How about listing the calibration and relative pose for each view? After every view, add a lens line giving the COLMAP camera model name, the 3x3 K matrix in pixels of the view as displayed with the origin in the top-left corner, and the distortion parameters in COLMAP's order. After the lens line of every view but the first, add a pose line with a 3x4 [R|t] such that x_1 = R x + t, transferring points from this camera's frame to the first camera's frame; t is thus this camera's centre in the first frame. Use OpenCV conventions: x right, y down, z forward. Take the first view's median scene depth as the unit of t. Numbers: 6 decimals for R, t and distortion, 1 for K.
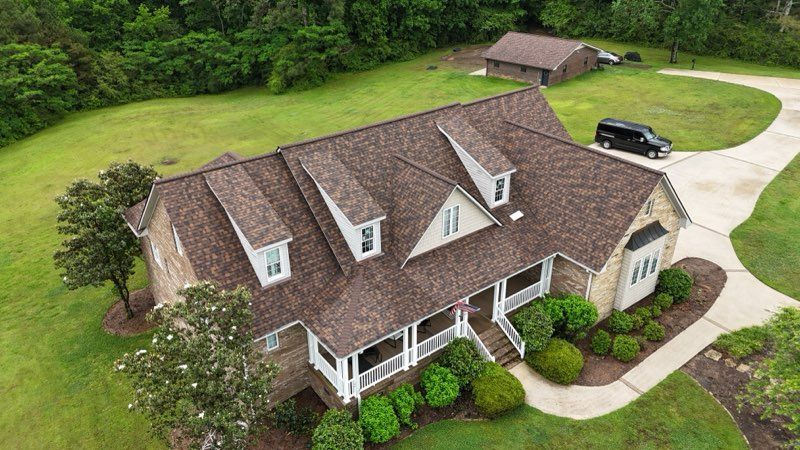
lens RADIAL K [[589.3, 0, 401.3], [0, 589.3, 224.2], [0, 0, 1]] dist [0.069813, -0.081021]
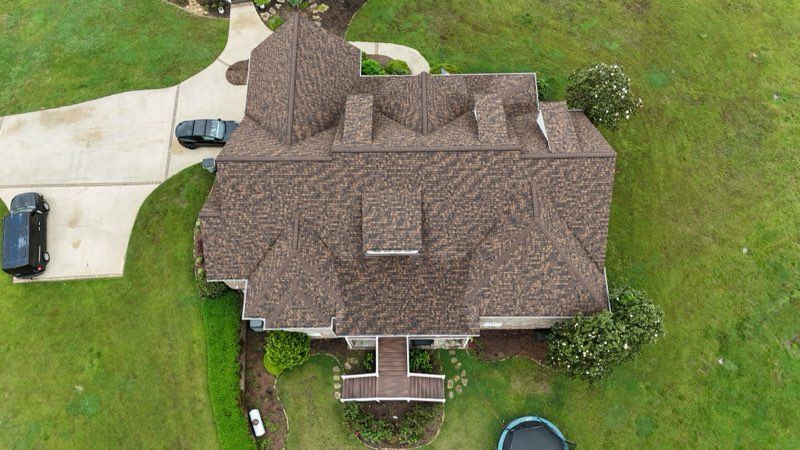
lens RADIAL K [[589.3, 0, 401.3], [0, 589.3, 224.2], [0, 0, 1]] dist [0.069813, -0.081021]
pose [[-0.797961, -0.557184, 0.229791, -0.298475], [0.305353, -0.045027, 0.951174, -1.106326], [-0.519632, 0.829168, 0.206067, 0.782884]]
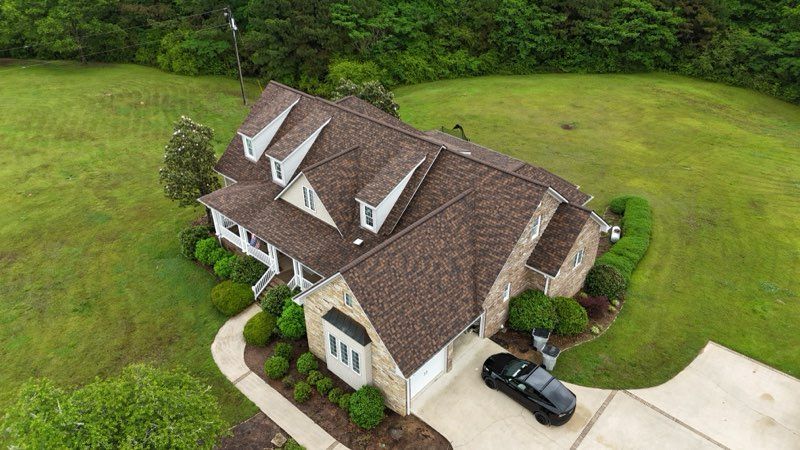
lens RADIAL K [[589.3, 0, 401.3], [0, 589.3, 224.2], [0, 0, 1]] dist [0.069813, -0.081021]
pose [[0.182980, 0.546897, -0.816959, 0.949913], [-0.463141, 0.780954, 0.419061, -0.469792], [0.867190, 0.301687, 0.396189, 0.537259]]
